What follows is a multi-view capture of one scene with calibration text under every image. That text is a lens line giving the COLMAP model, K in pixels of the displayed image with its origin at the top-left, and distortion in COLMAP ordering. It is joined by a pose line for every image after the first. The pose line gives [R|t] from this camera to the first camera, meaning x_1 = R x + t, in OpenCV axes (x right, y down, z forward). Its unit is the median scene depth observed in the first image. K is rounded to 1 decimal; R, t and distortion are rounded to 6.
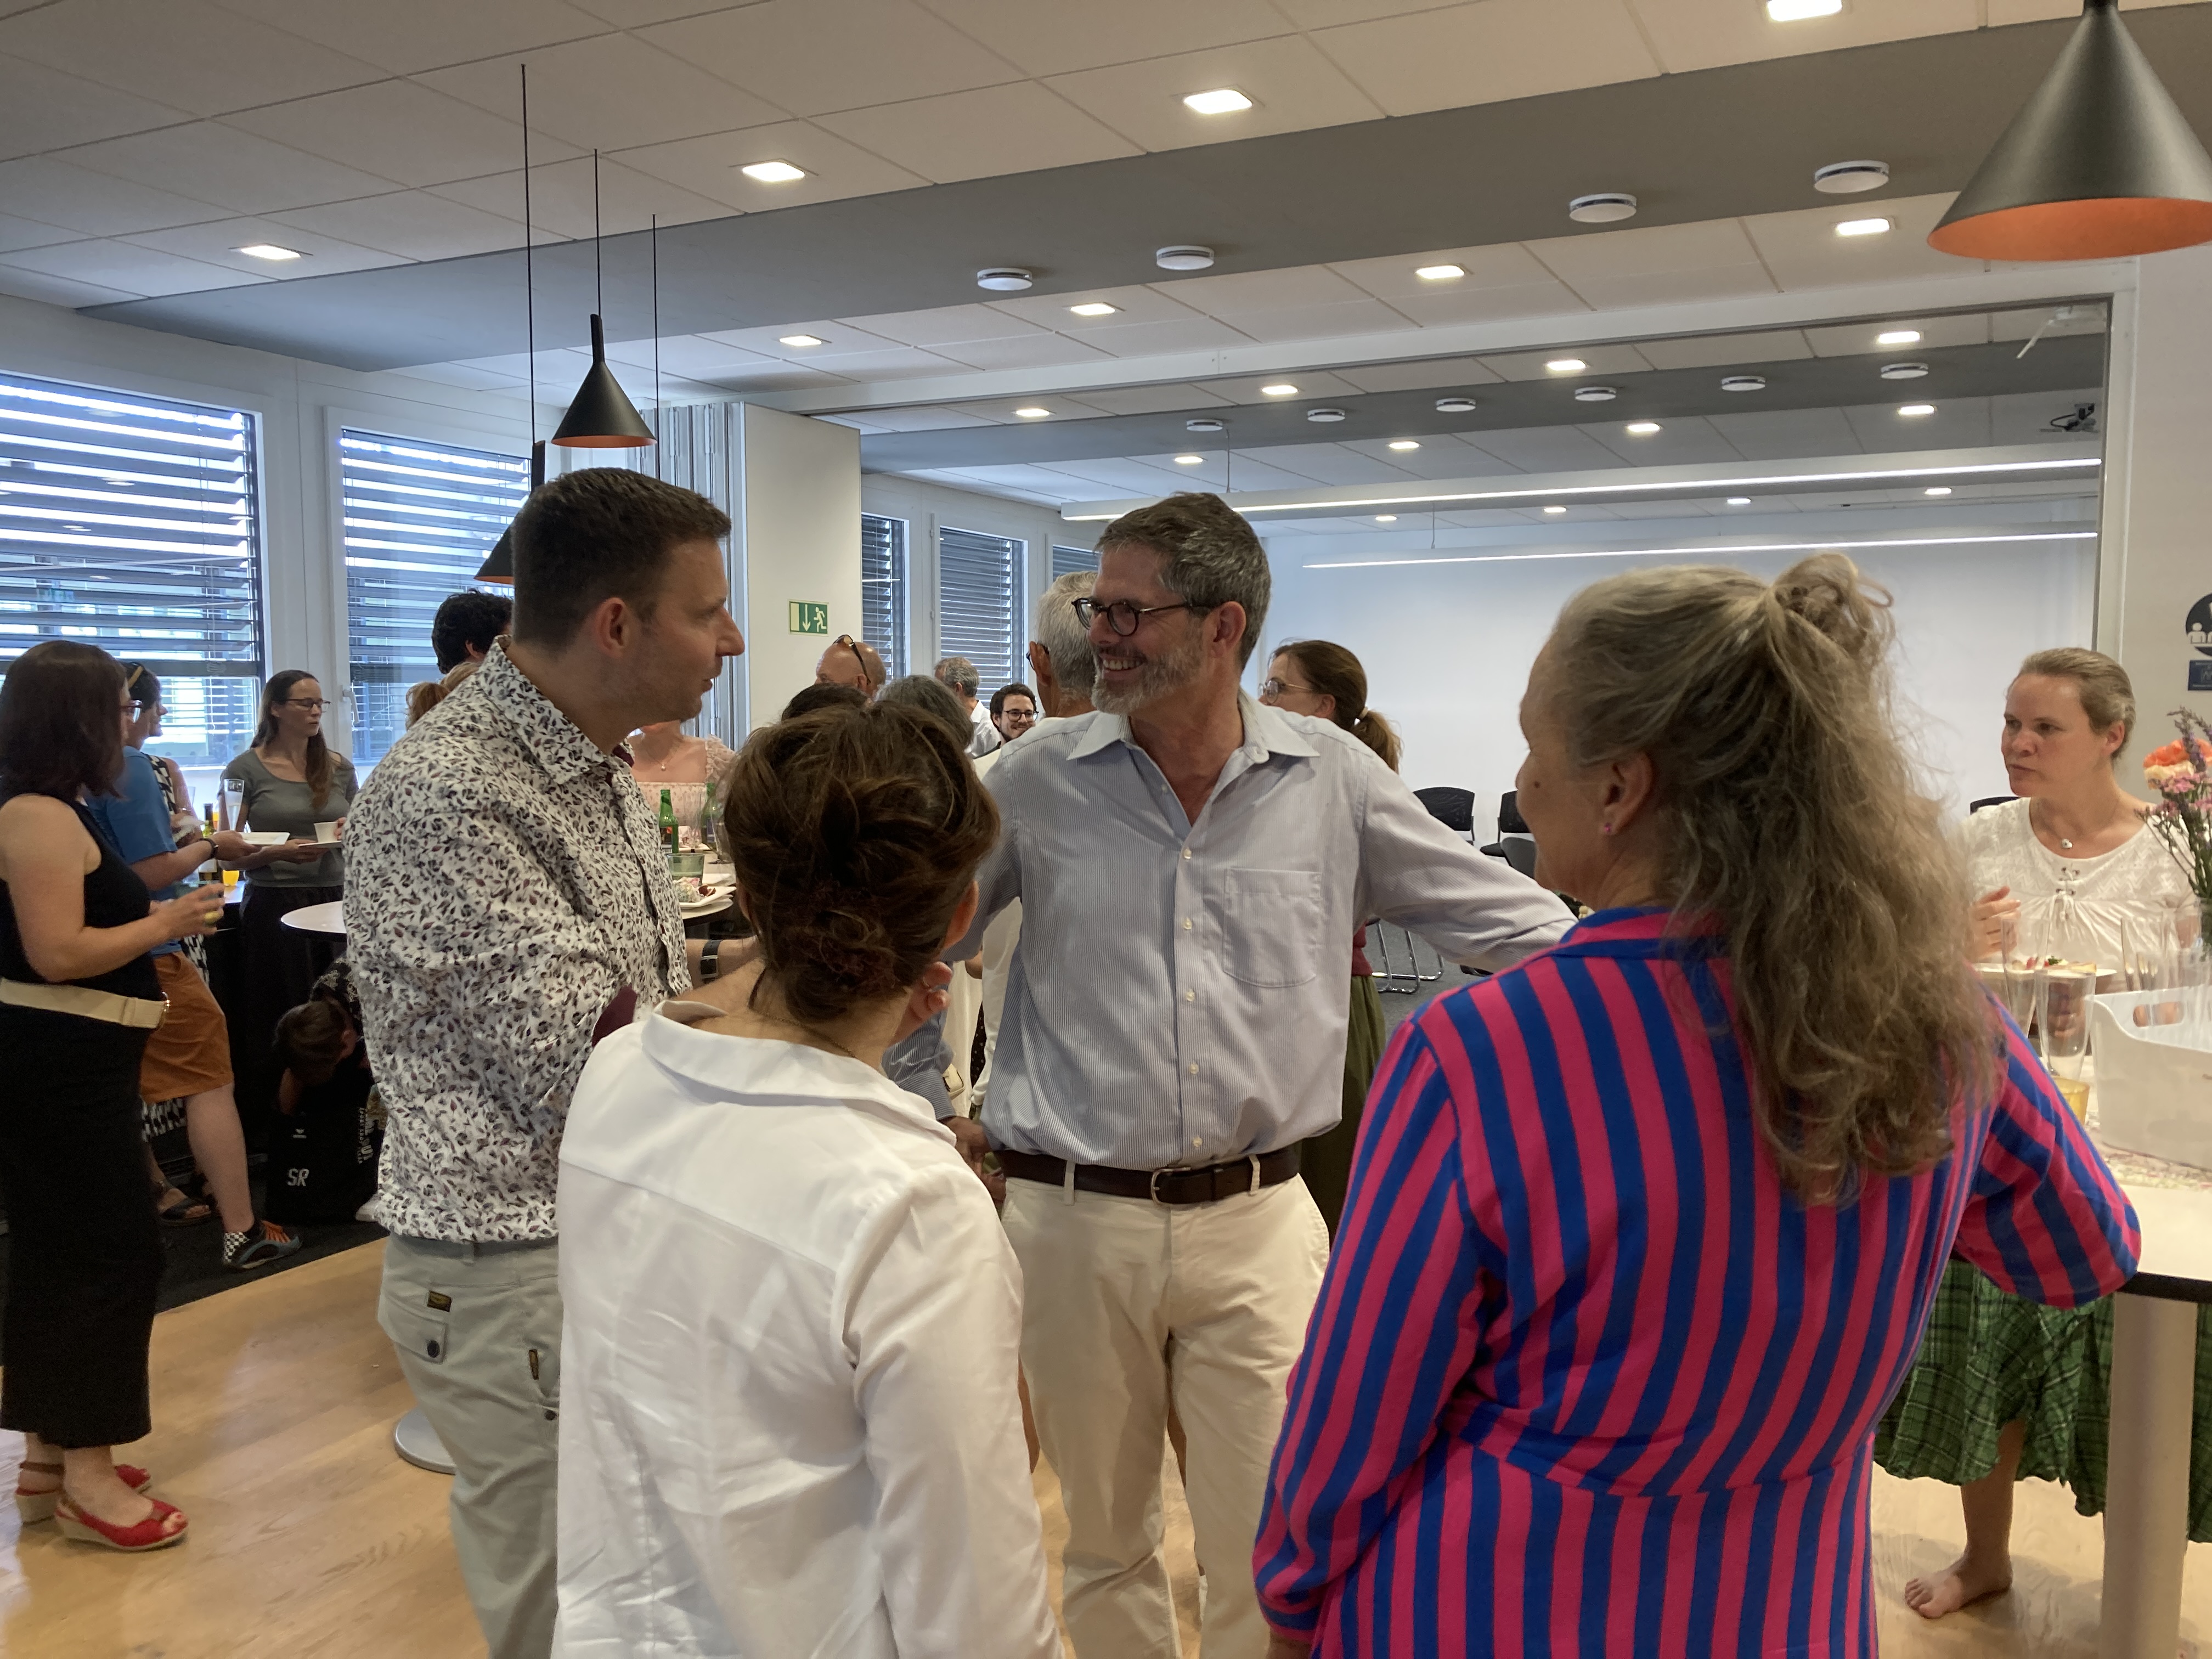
lens RADIAL K [[1835.1, 0, 1106.0], [0, 1835.1, 829.5], [0, 0, 1]] dist [0.011257, 0.006346]
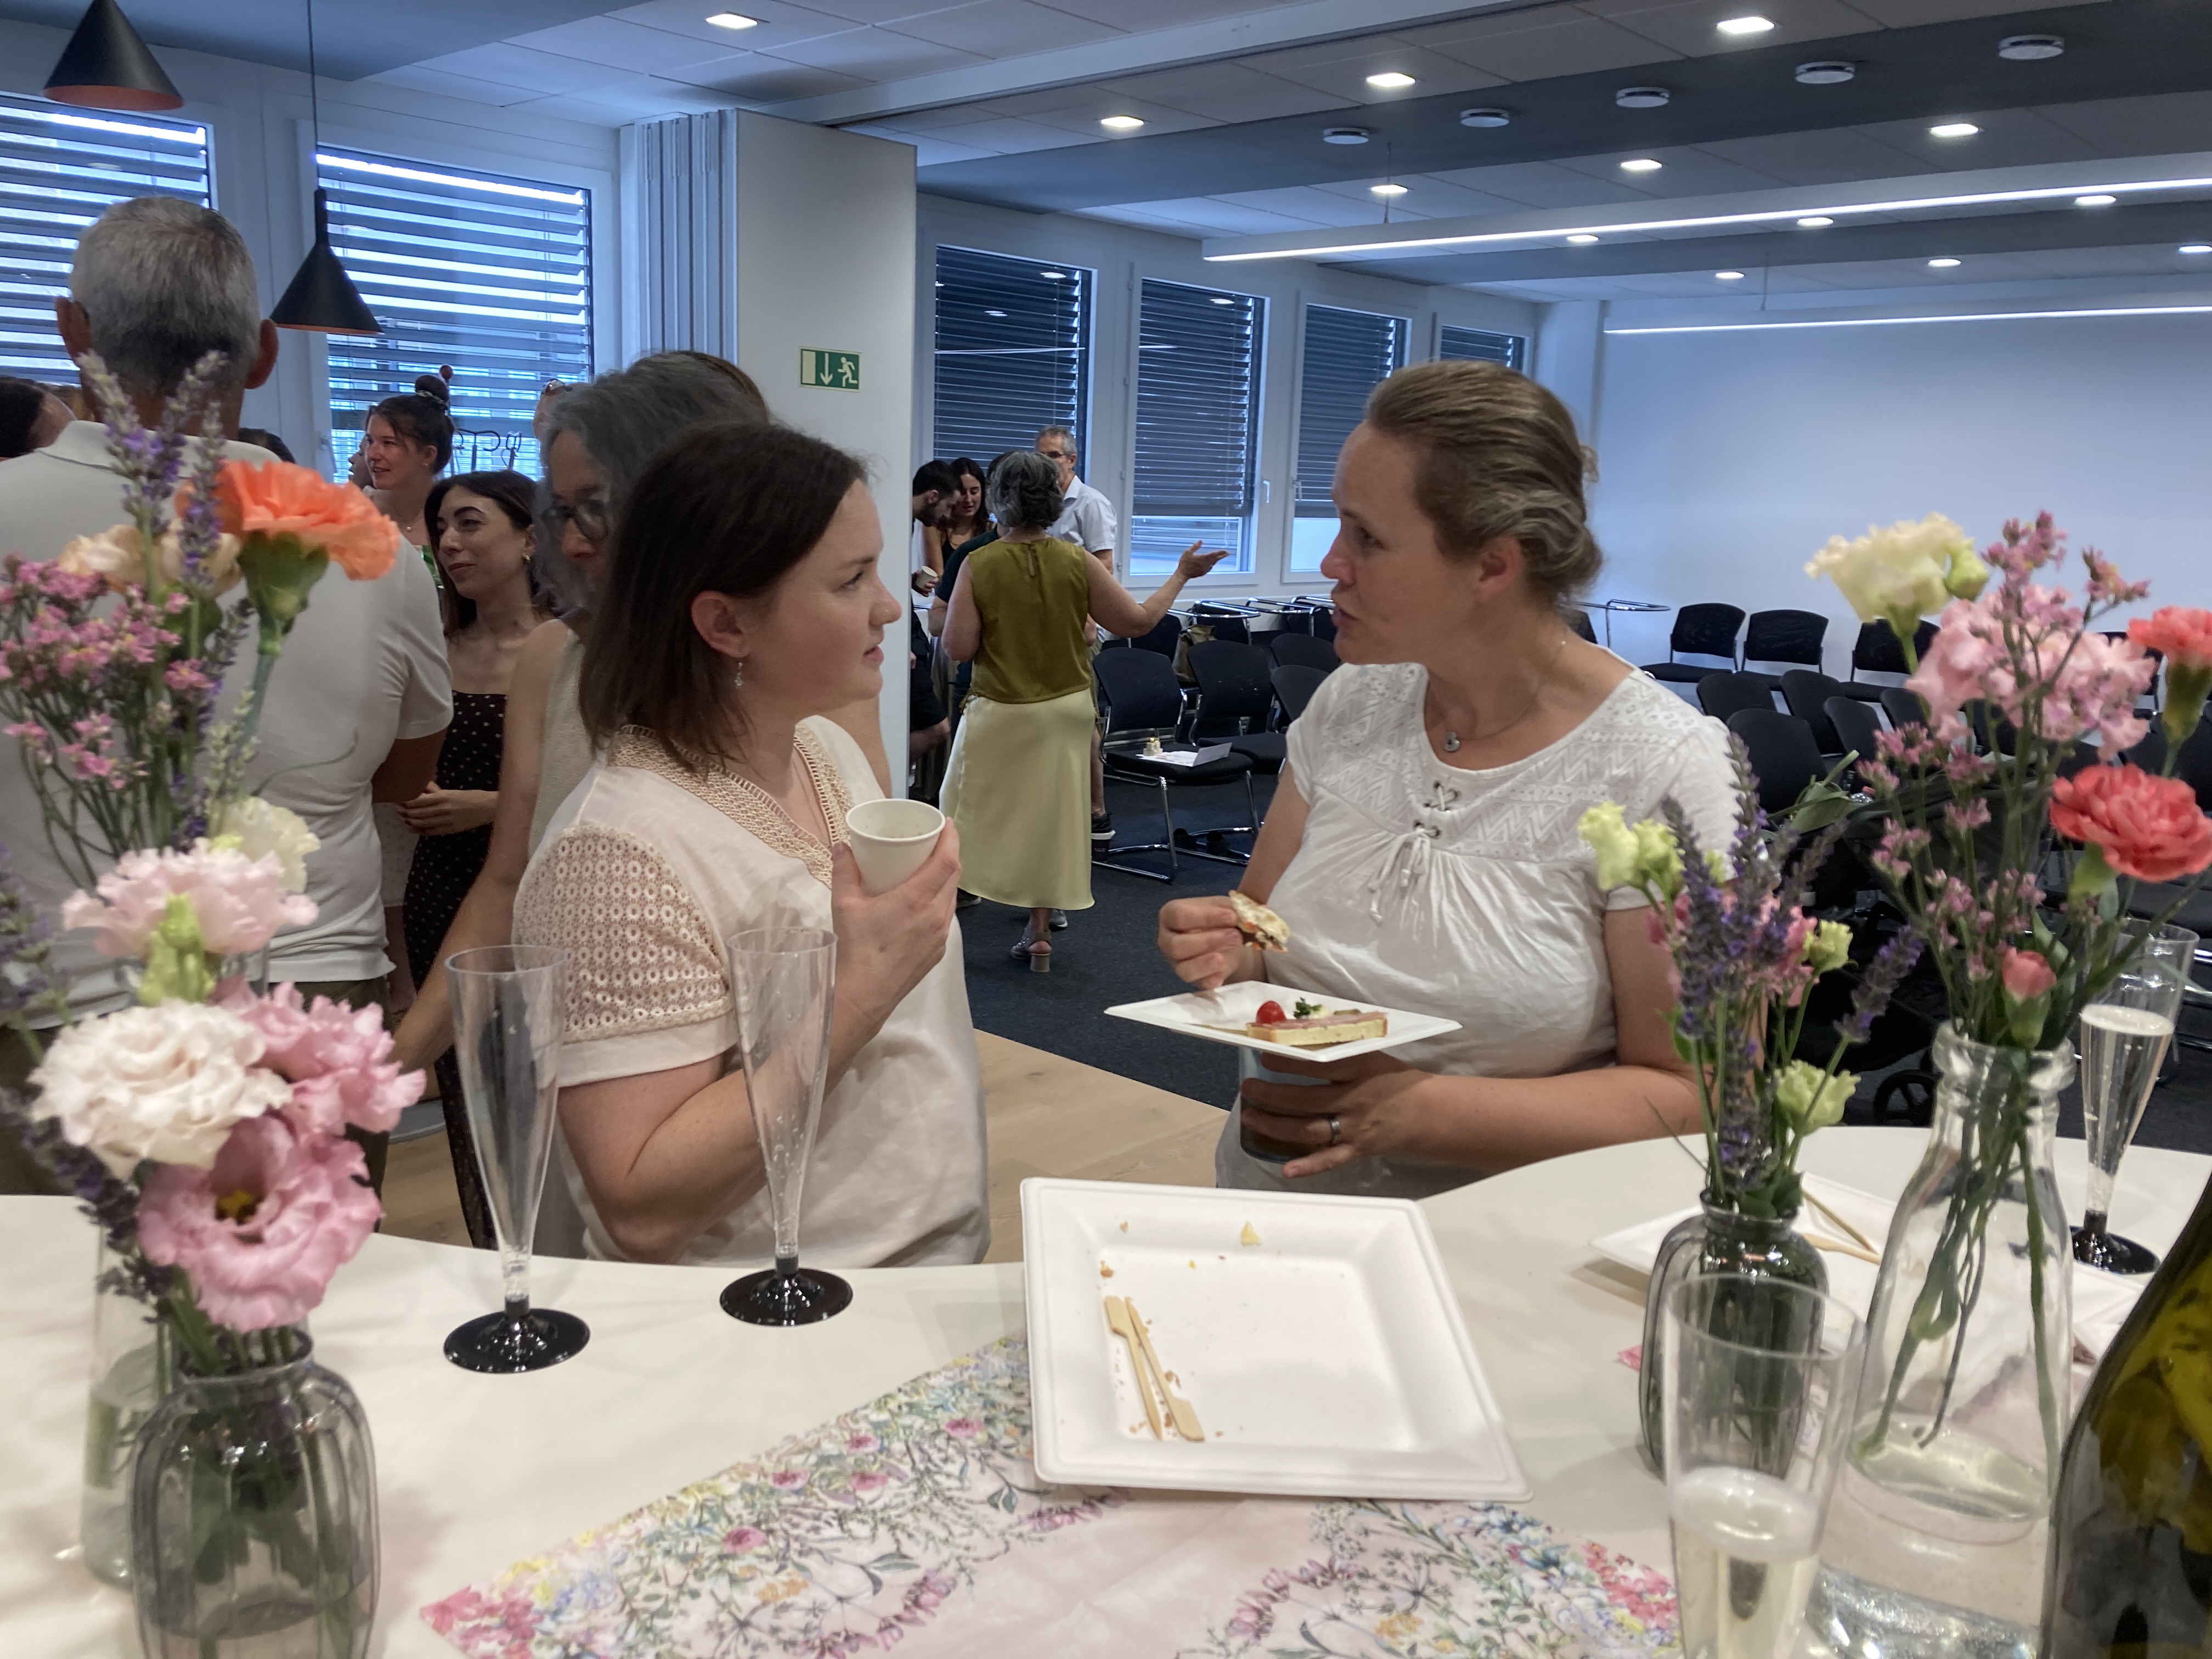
lens RADIAL K [[1835.1, 0, 1106.0], [0, 1835.1, 829.5], [0, 0, 1]] dist [0.011257, 0.006346]
pose [[0.954705, 0.086029, -0.284846, 0.226721], [-0.054626, 0.991696, 0.116424, -0.008008], [0.292496, -0.095590, 0.951477, 0.192845]]
